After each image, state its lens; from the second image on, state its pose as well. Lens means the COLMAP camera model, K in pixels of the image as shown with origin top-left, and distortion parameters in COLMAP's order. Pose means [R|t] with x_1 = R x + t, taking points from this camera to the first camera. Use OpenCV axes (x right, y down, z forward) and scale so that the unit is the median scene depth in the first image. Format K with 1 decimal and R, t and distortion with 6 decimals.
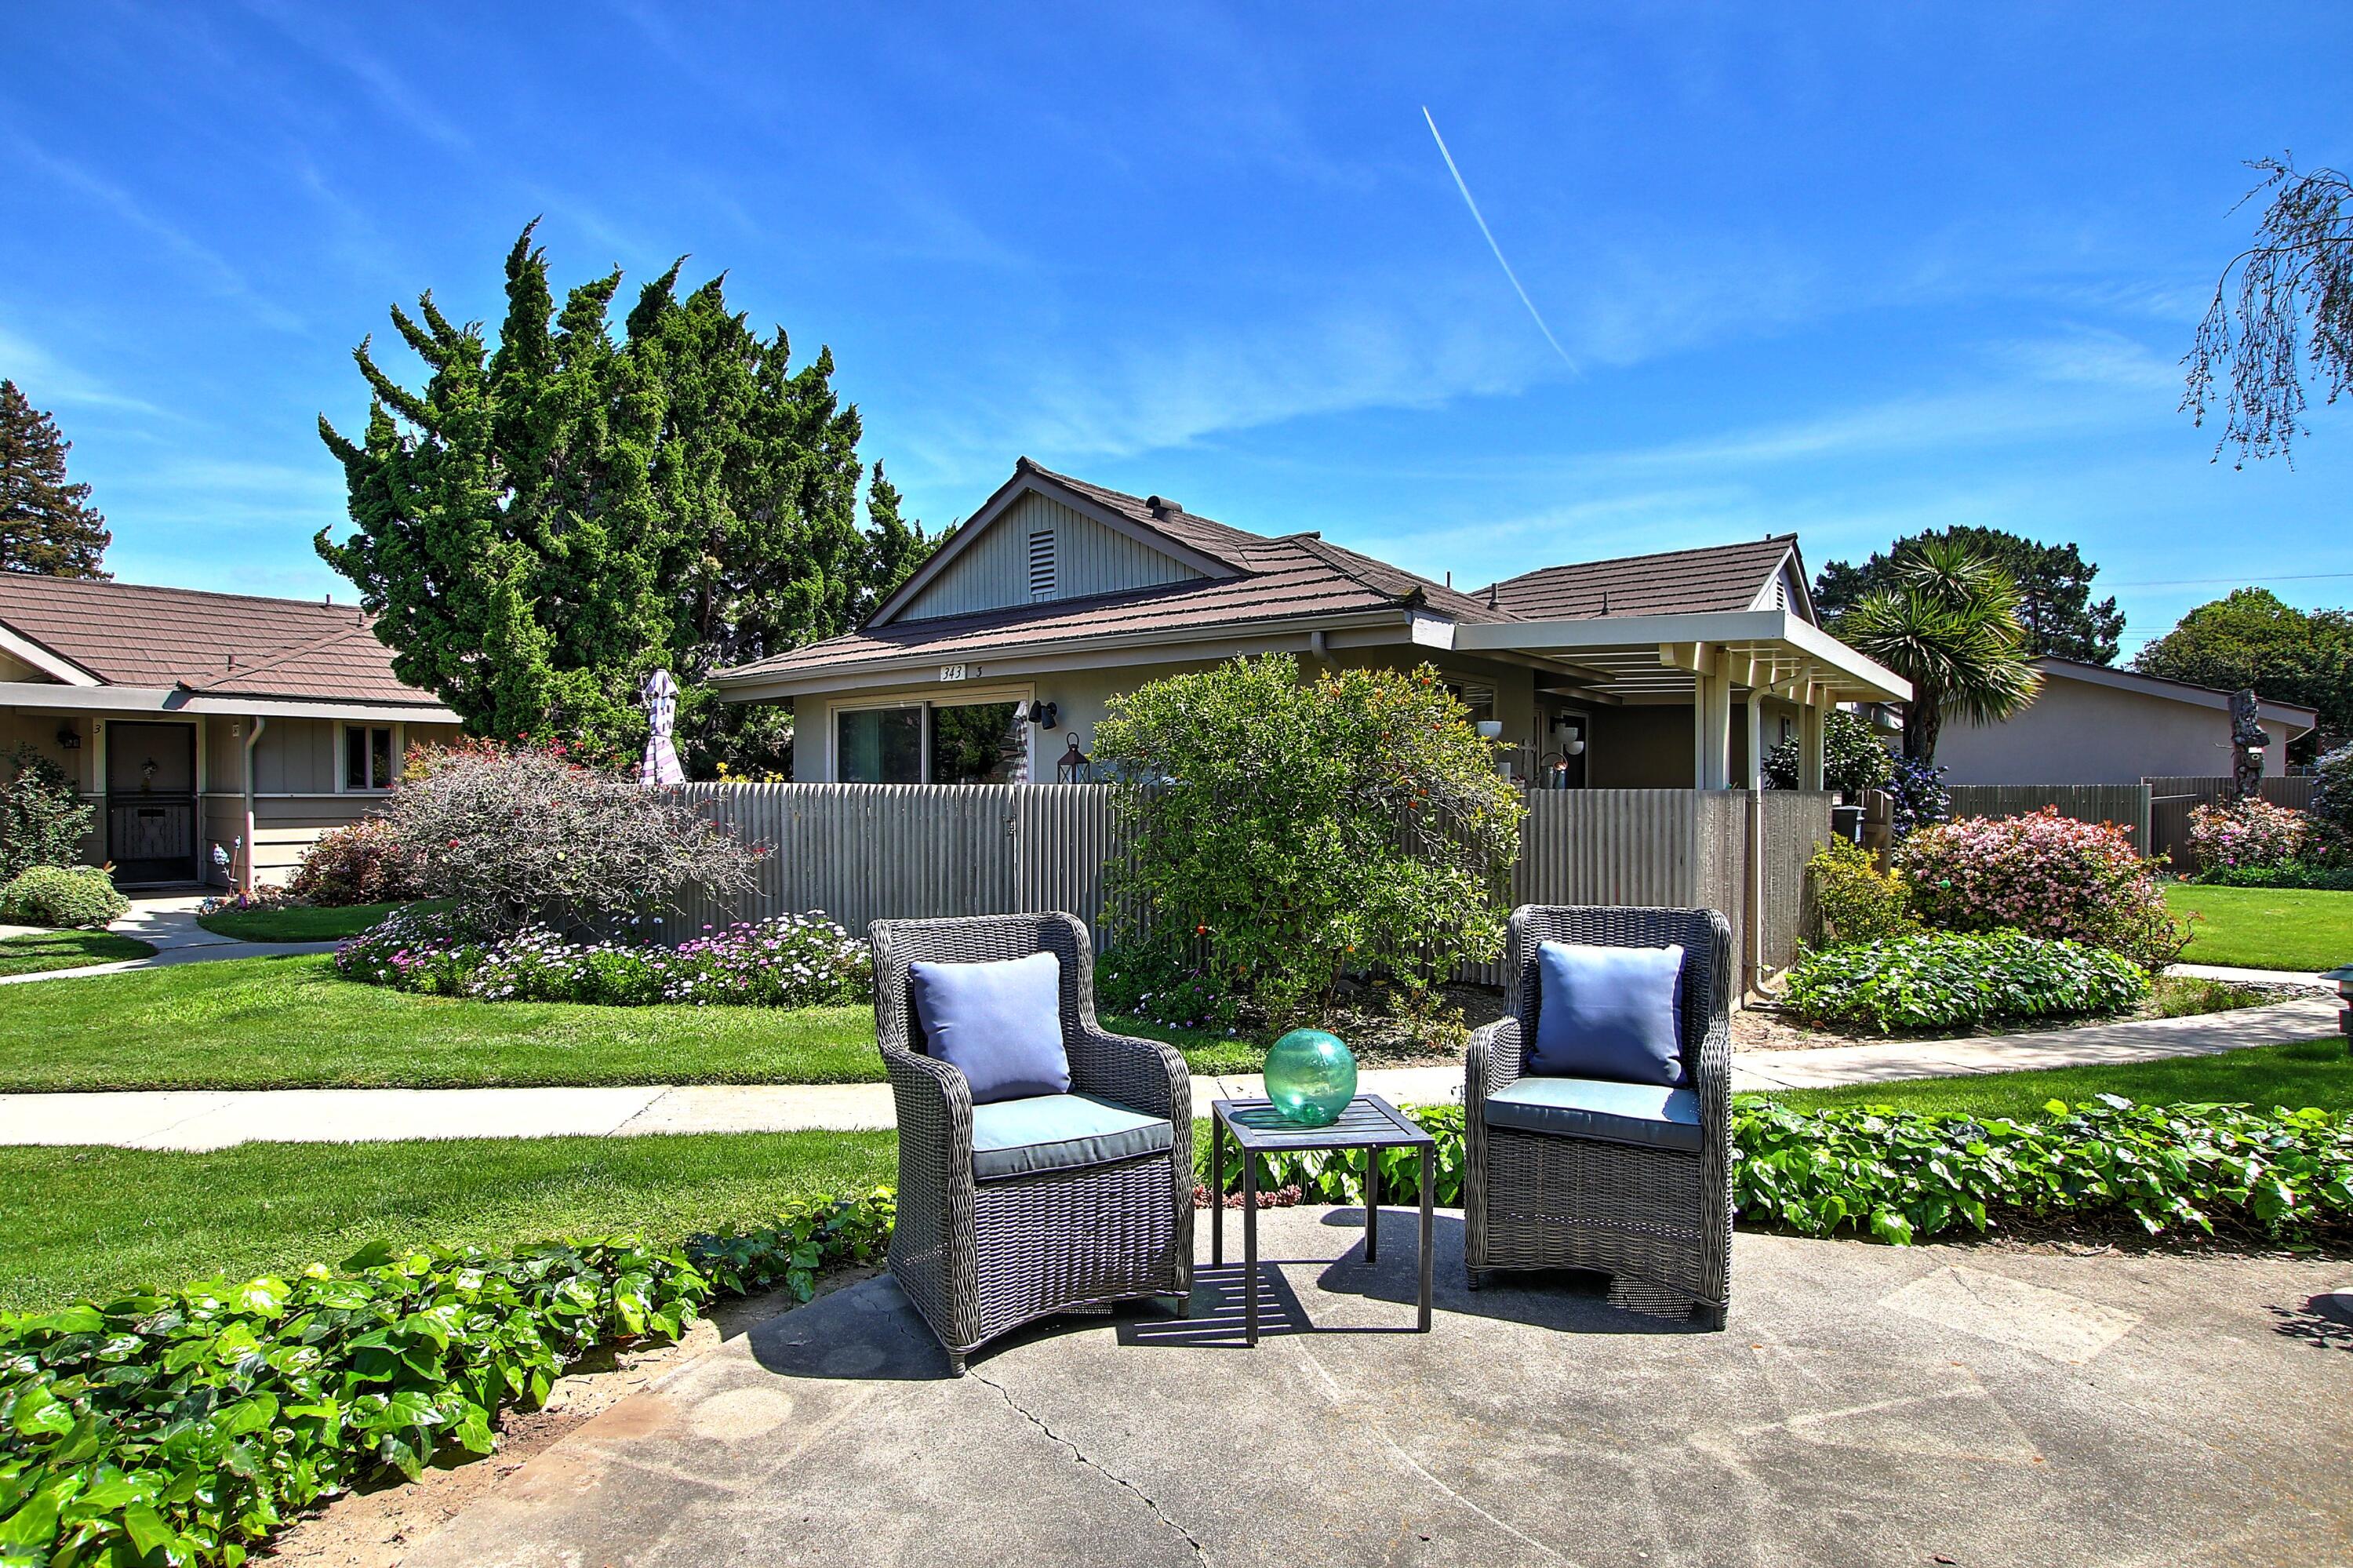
lens RADIAL K [[1169.3, 0, 1138.7], [0, 1169.3, 800.2], [0, 0, 1]] dist [-0.016826, 0.001049]
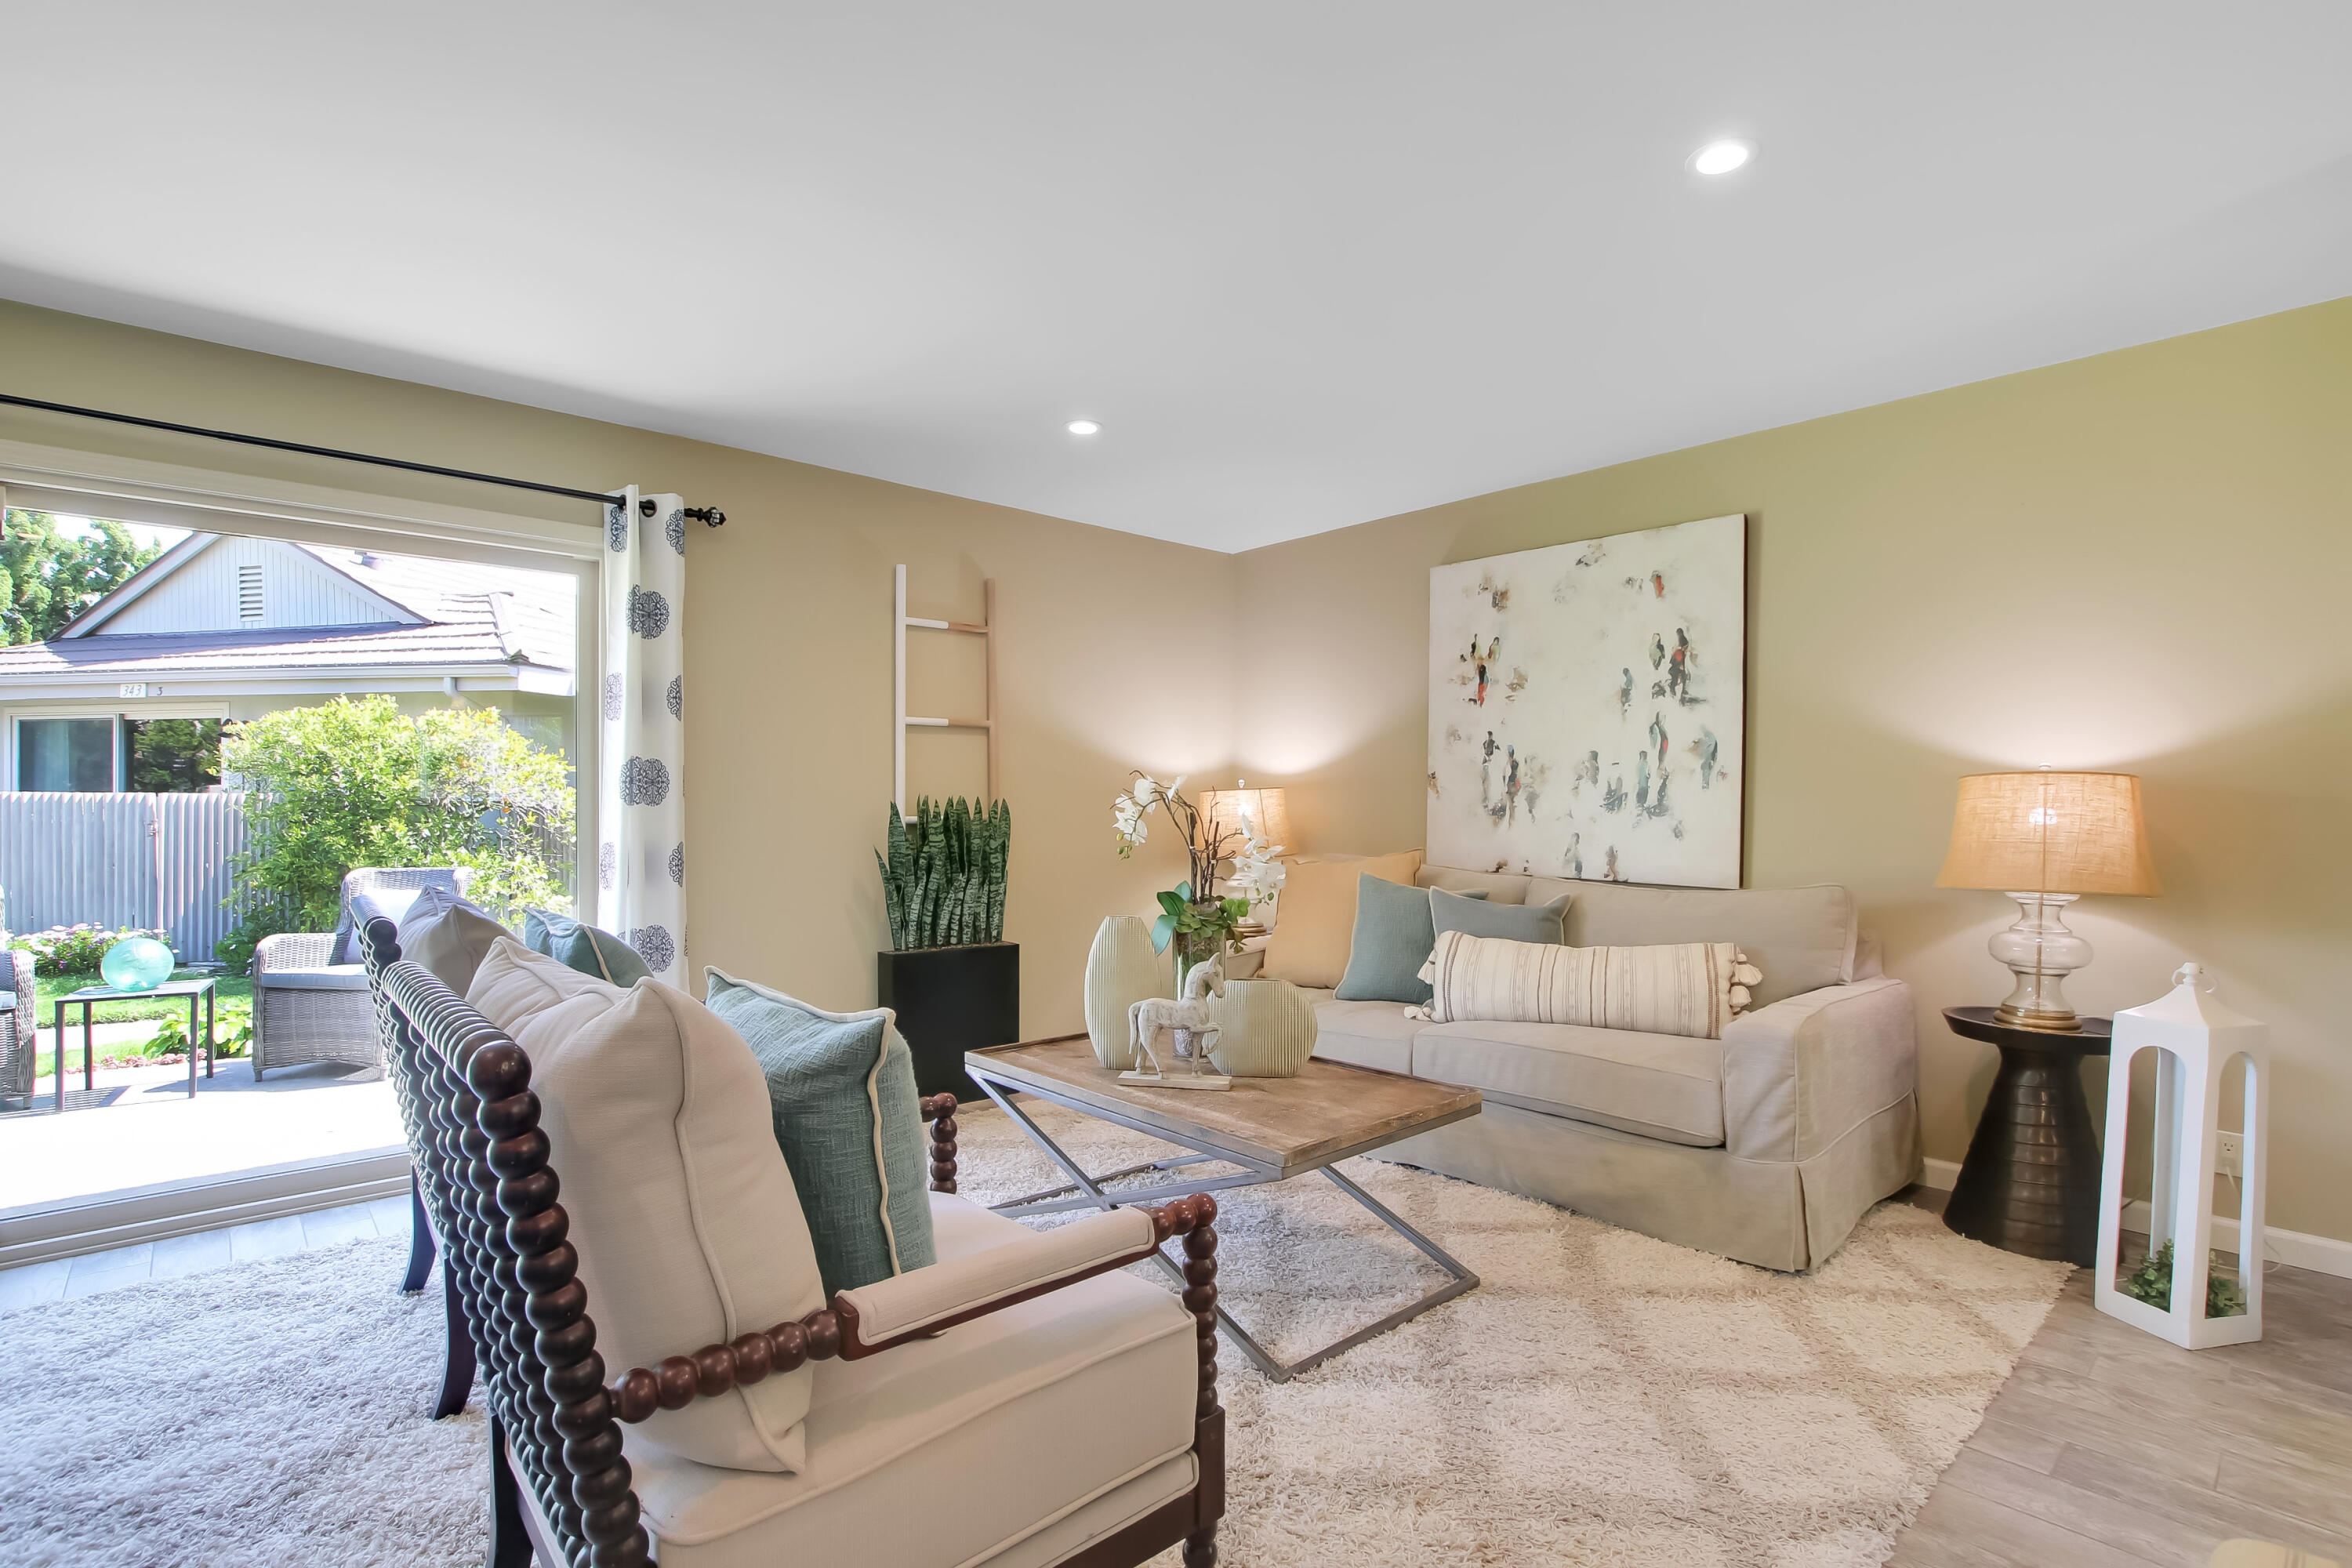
lens RADIAL K [[1087.1, 0, 1155.9], [0, 1087.1, 813.6], [0, 0, 1]] dist [-0.032392, 0.004127]
pose [[0.883203, 0.000489, 0.468990, 0.220126], [-0.001992, 0.999994, 0.002708, 0.001681], [-0.468986, -0.003326, 0.883199, -0.320511]]
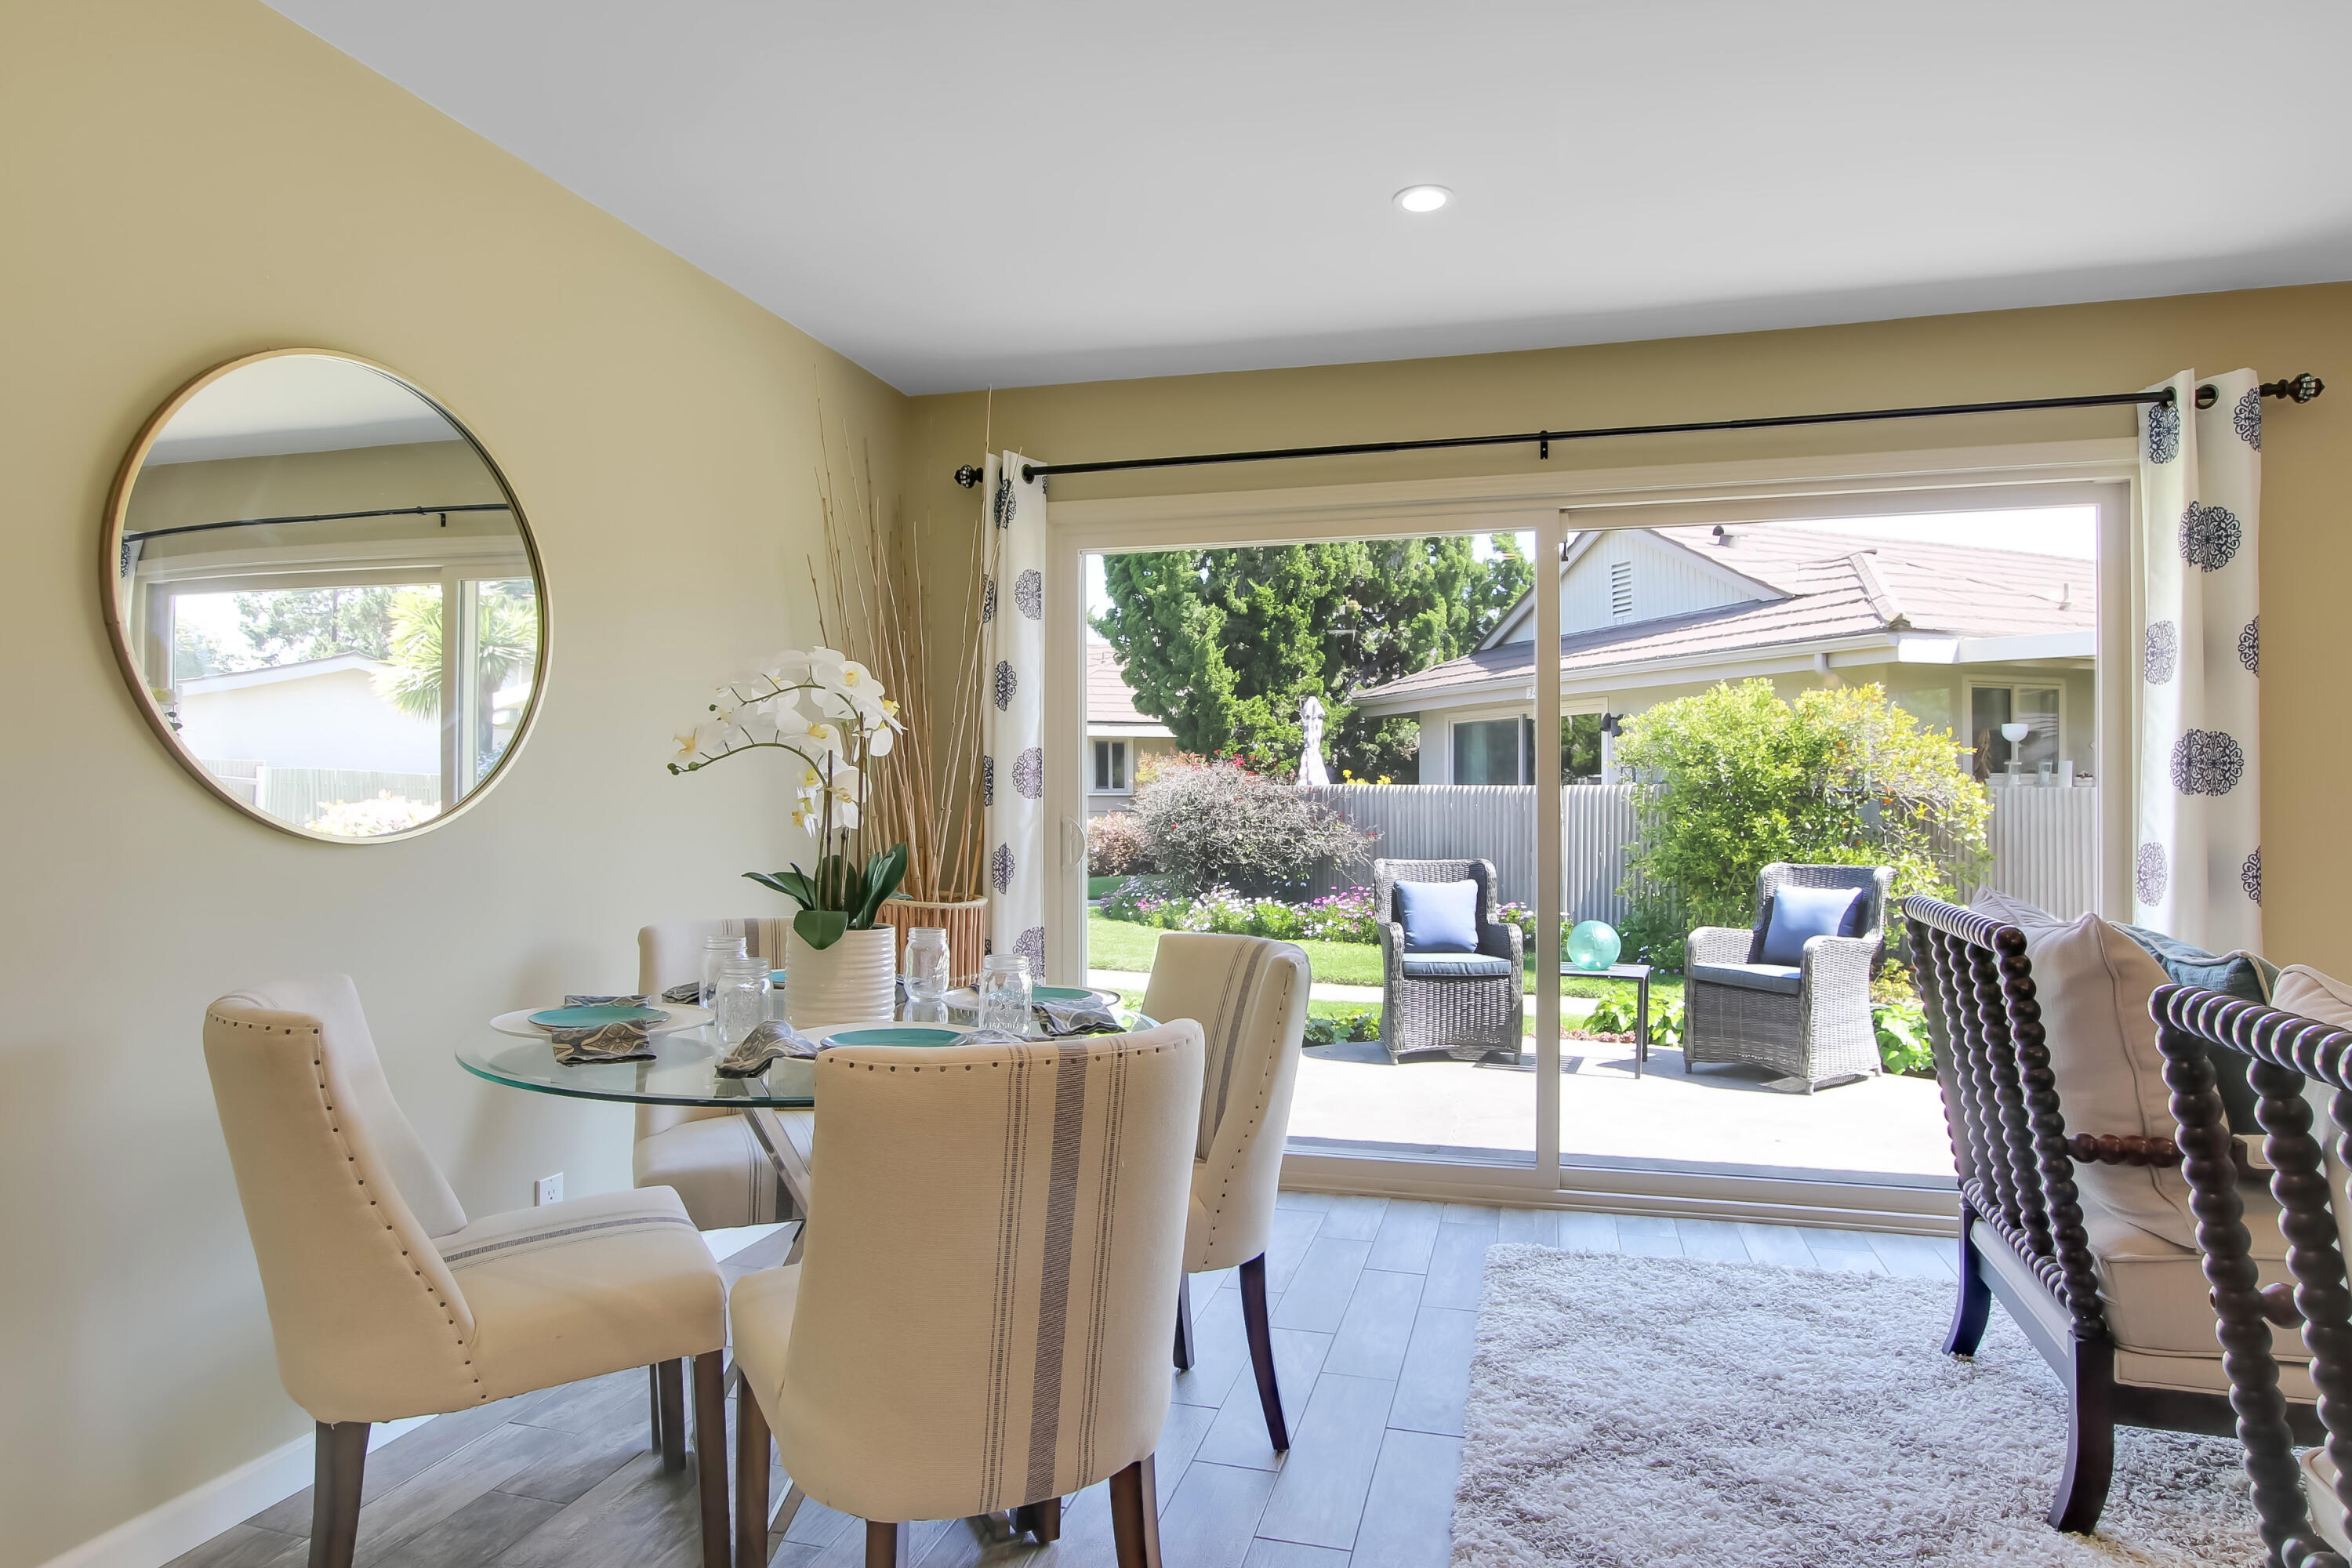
lens RADIAL K [[1293.8, 0, 1212.6], [0, 1293.8, 795.9], [0, 0, 1]] dist [-0.017490, -0.002897]
pose [[0.882082, 0.000999, -0.471095, 0.171276], [-0.002574, 0.999993, -0.002700, 0.002106], [0.471089, 0.003594, 0.882078, -0.320398]]
